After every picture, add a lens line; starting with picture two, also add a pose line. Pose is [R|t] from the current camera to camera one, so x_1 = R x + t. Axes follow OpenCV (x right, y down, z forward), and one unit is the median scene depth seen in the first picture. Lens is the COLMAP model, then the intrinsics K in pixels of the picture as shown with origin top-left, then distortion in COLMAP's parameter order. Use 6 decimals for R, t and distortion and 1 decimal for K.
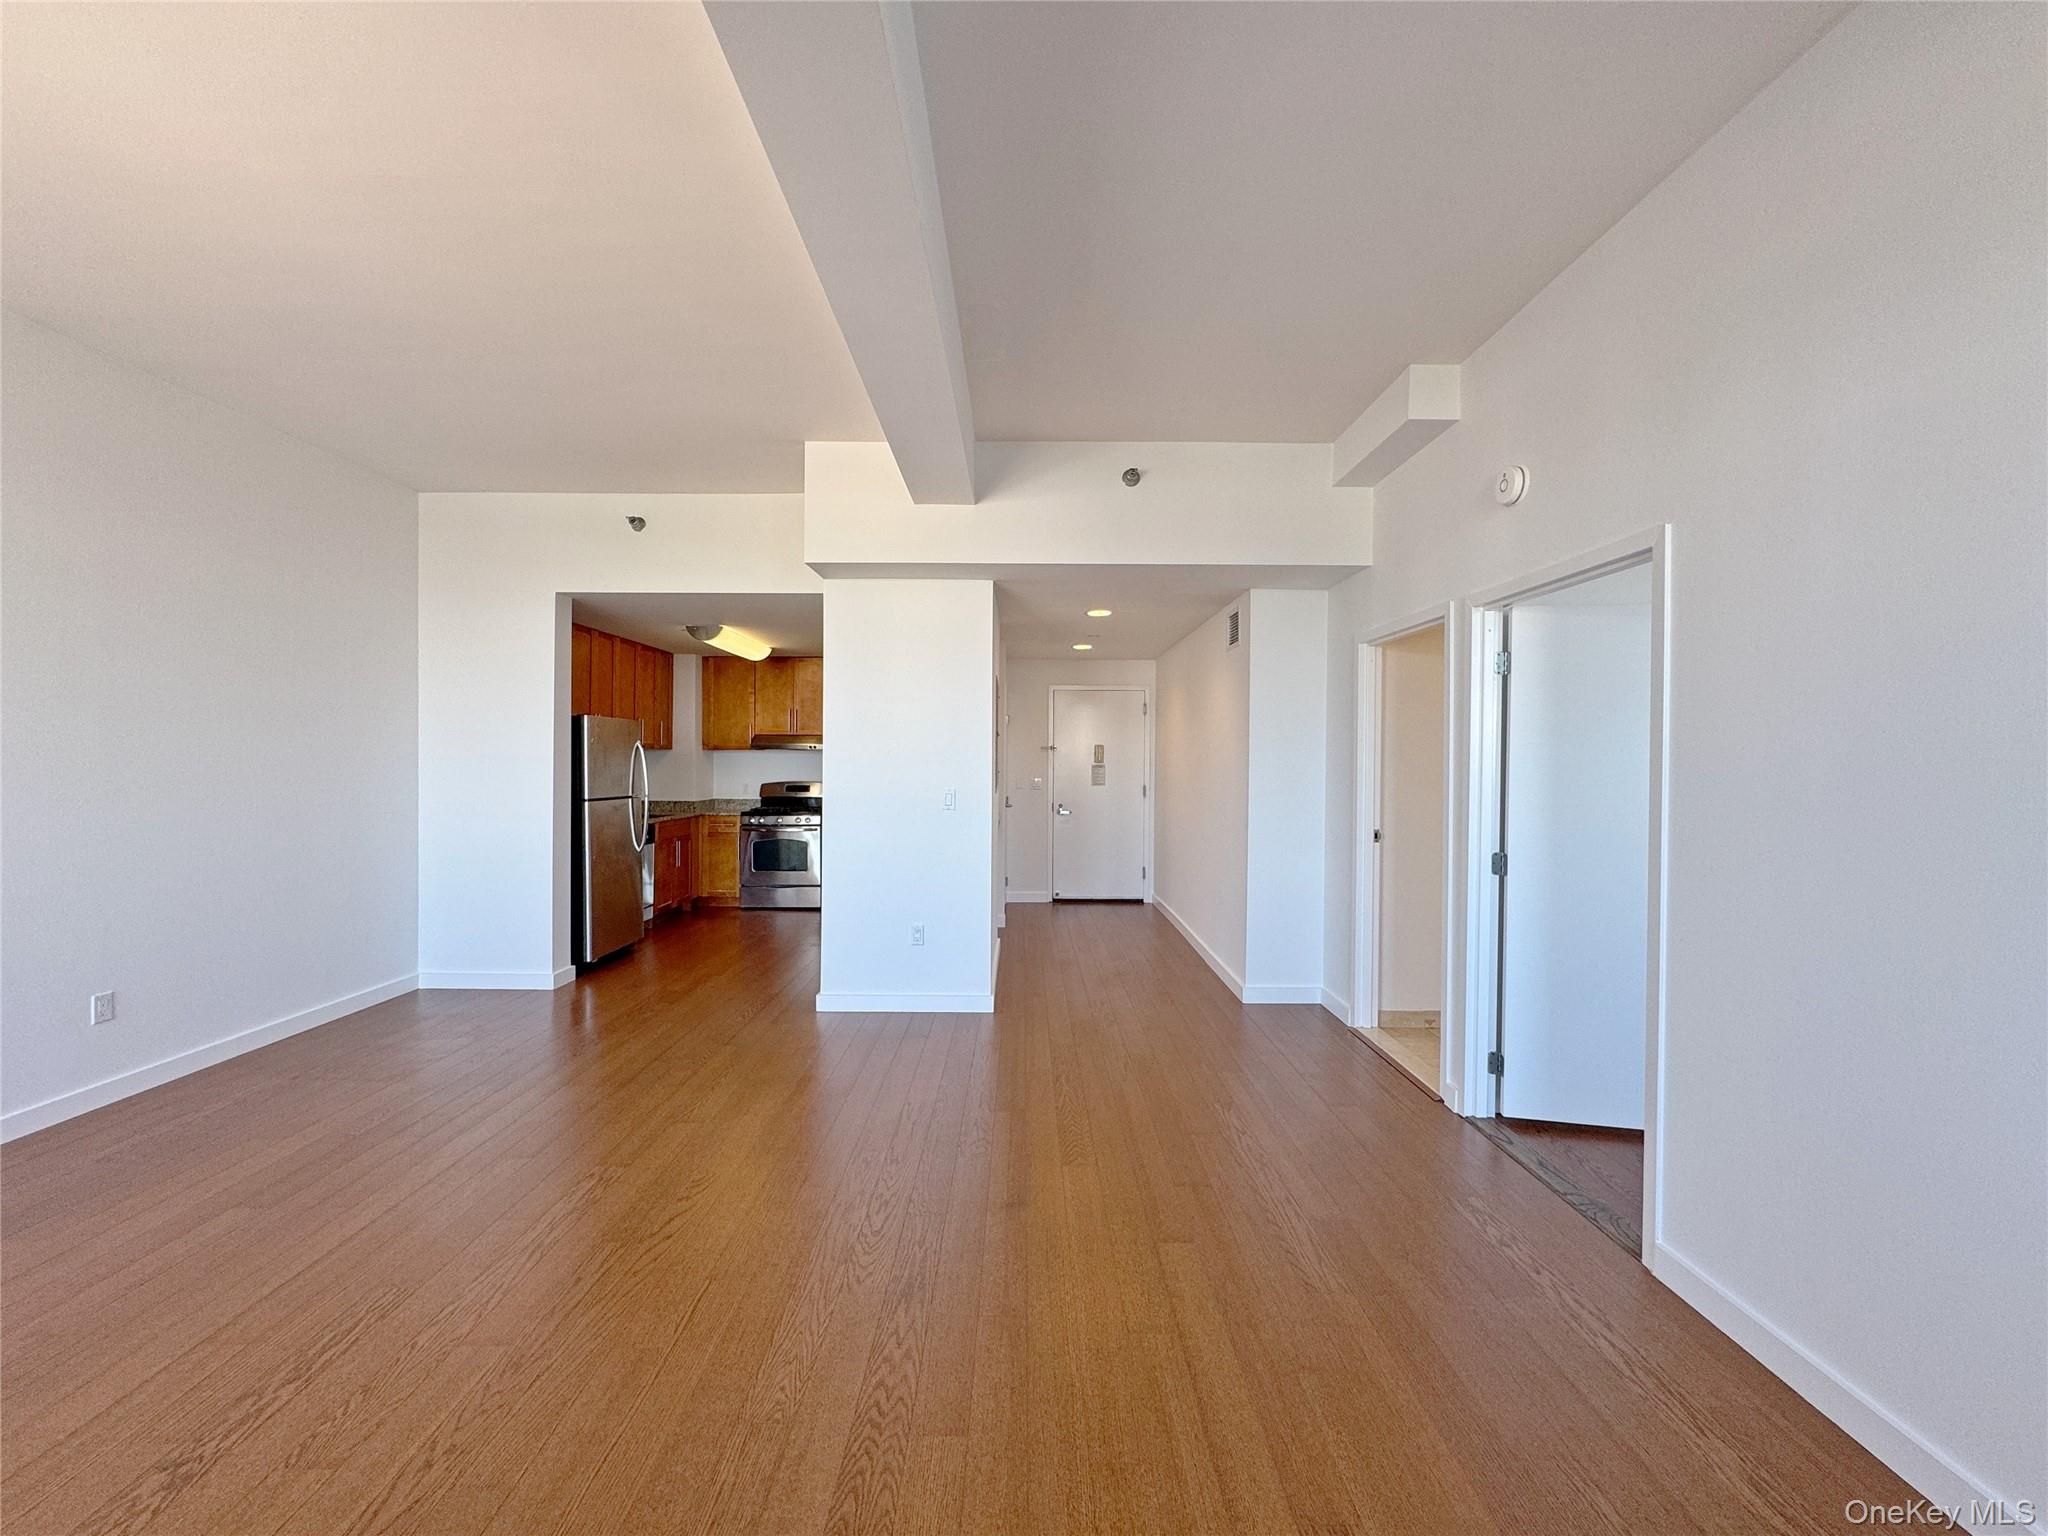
lens RADIAL K [[822.3, 0, 1030.5], [0, 822.3, 762.4], [0, 0, 1]] dist [0.001488, 0.000433]
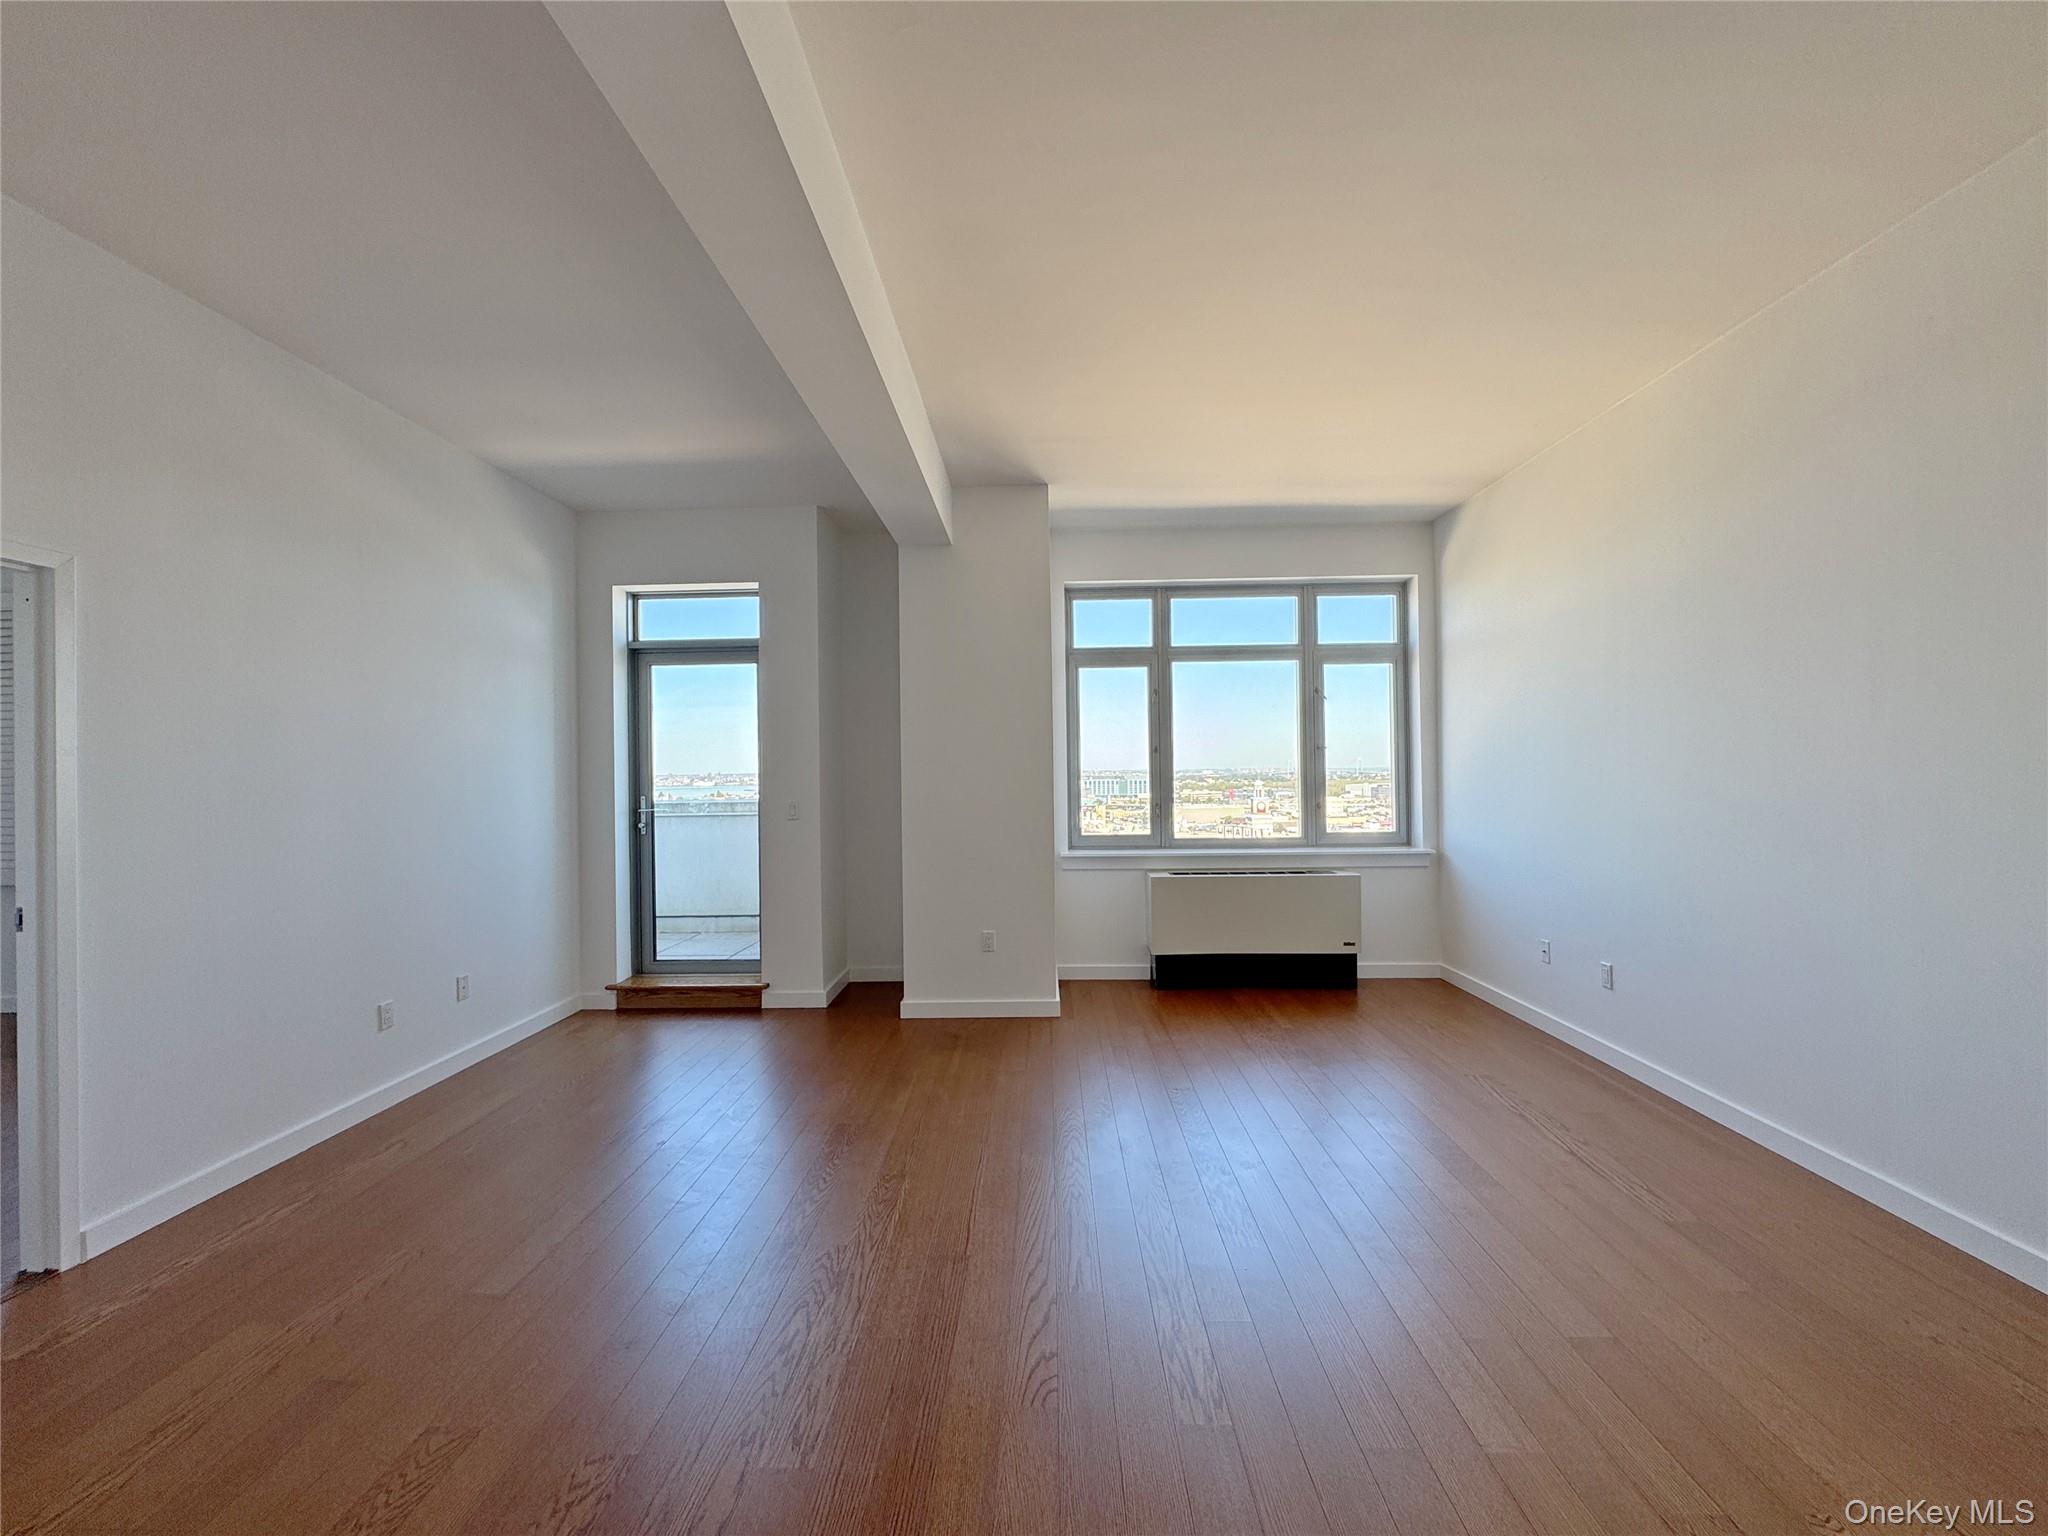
lens RADIAL K [[822.3, 0, 1027.7], [0, 822.3, 765.6], [0, 0, 1]] dist [0.001488, 0.000433]
pose [[-0.999430, 0.006663, 0.033081, -0.342082], [0.006448, 0.999957, -0.006601, -0.001260], [-0.033123, -0.006384, -0.999431, 1.393176]]
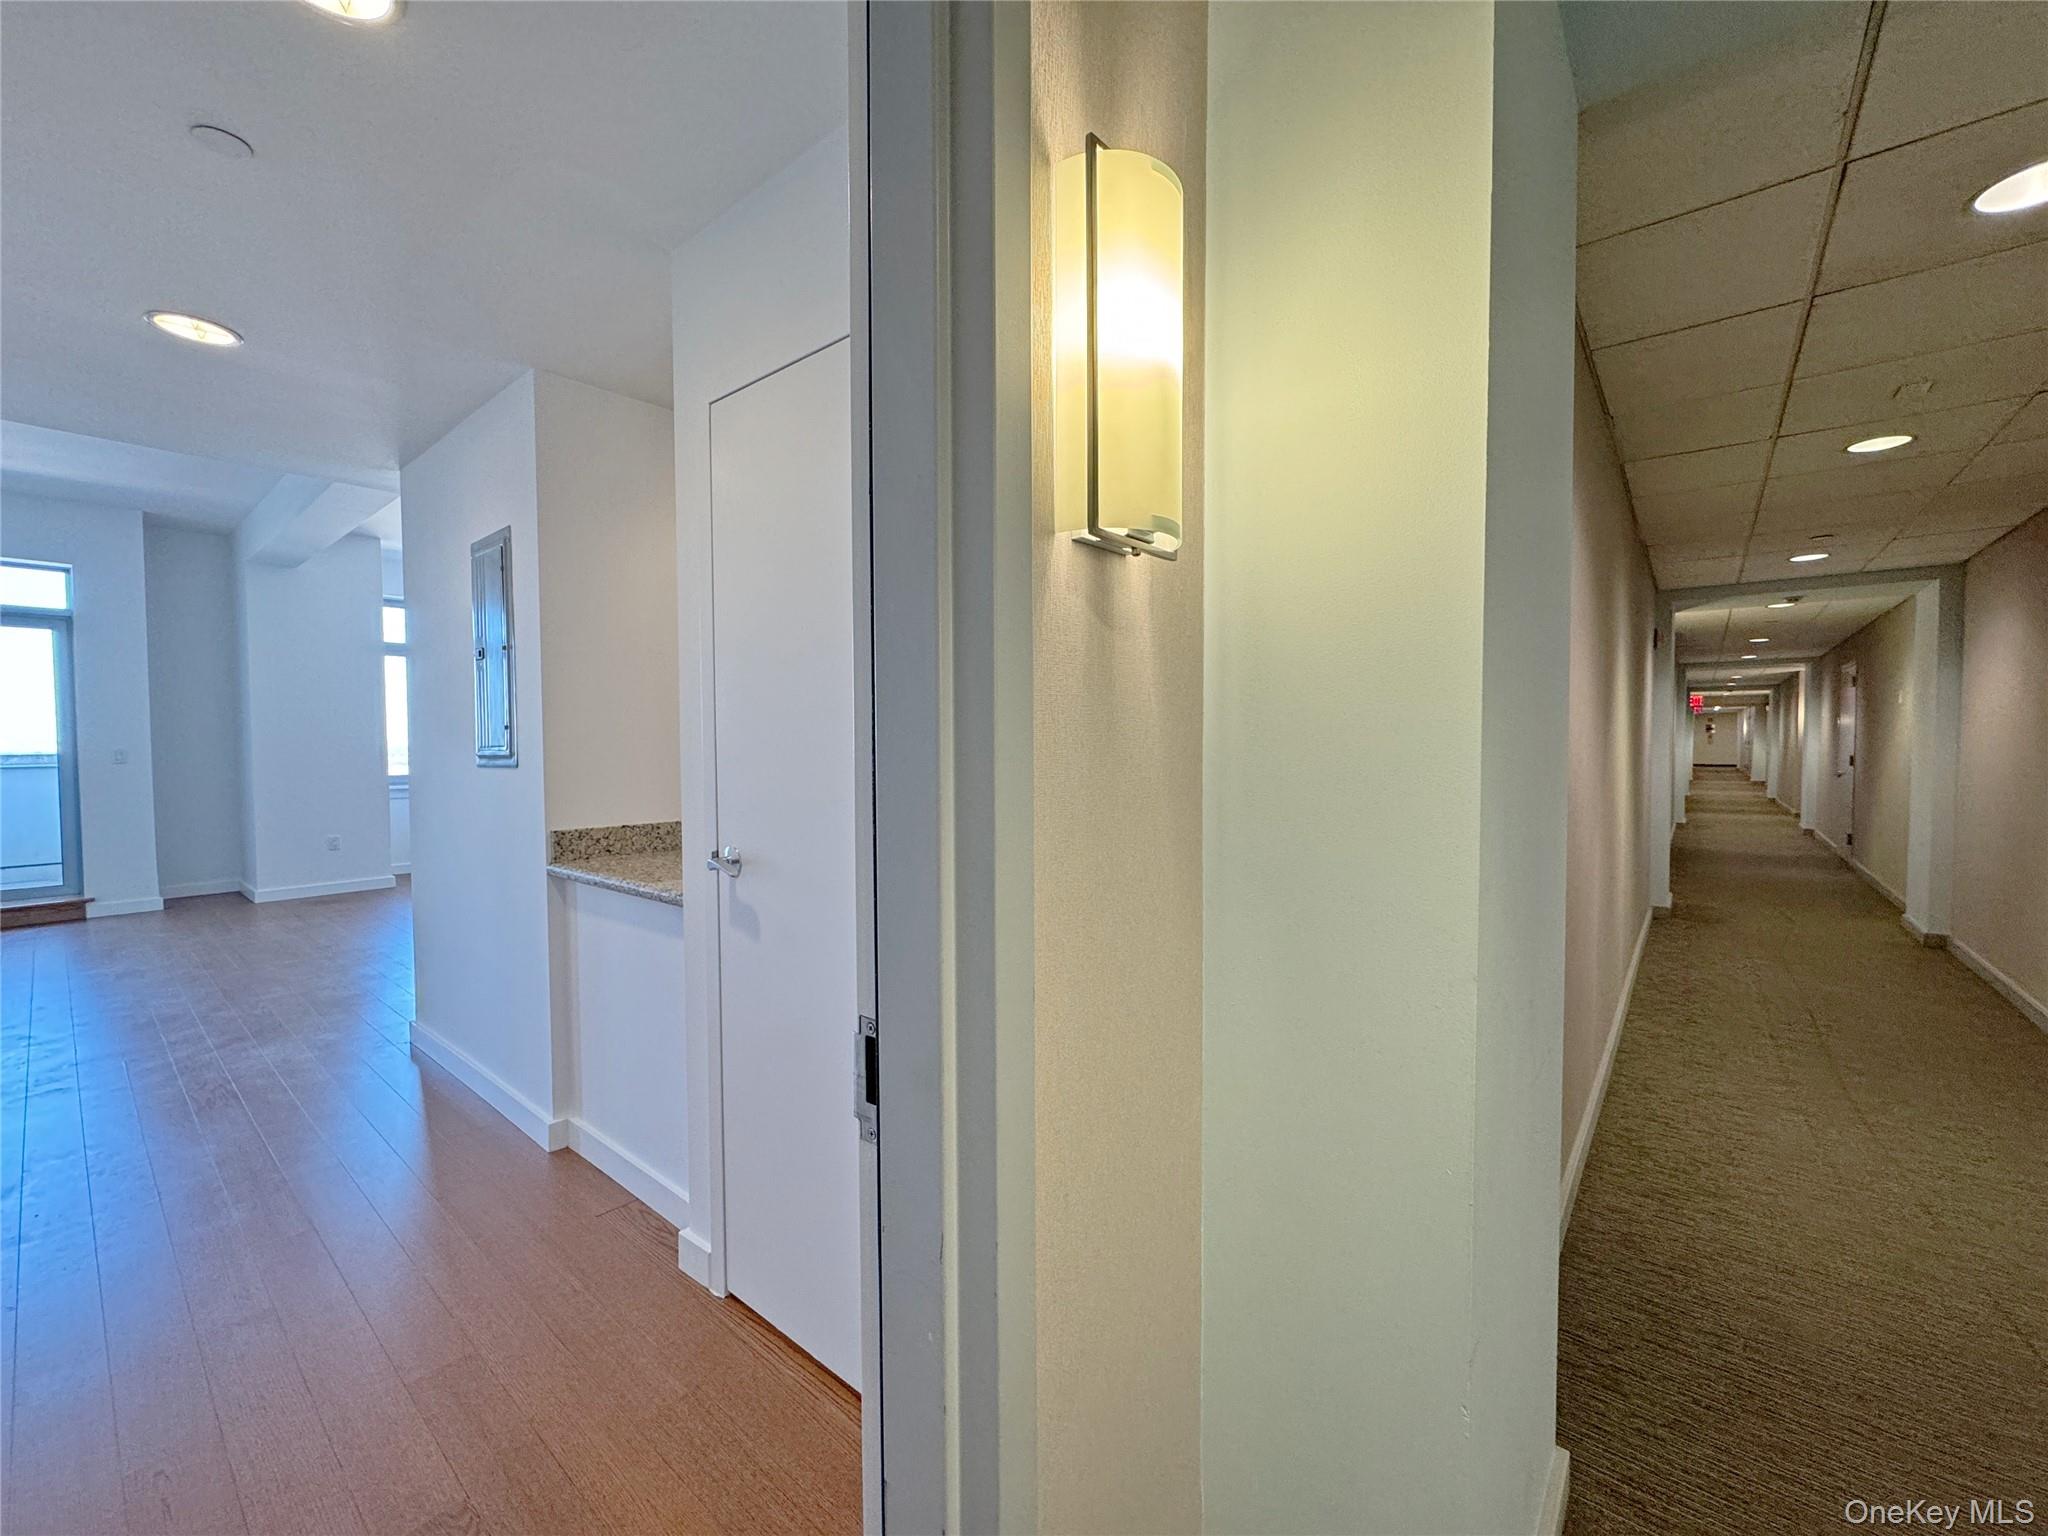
lens RADIAL K [[822.3, 0, 1020.9], [0, 822.3, 767.2], [0, 0, 1]] dist [0.001488, 0.000433]
pose [[-0.664805, 0.021593, -0.746705, 0.170761], [-0.006332, 0.999383, 0.034537, 0.016203], [0.746990, 0.027689, -0.664258, 2.656450]]
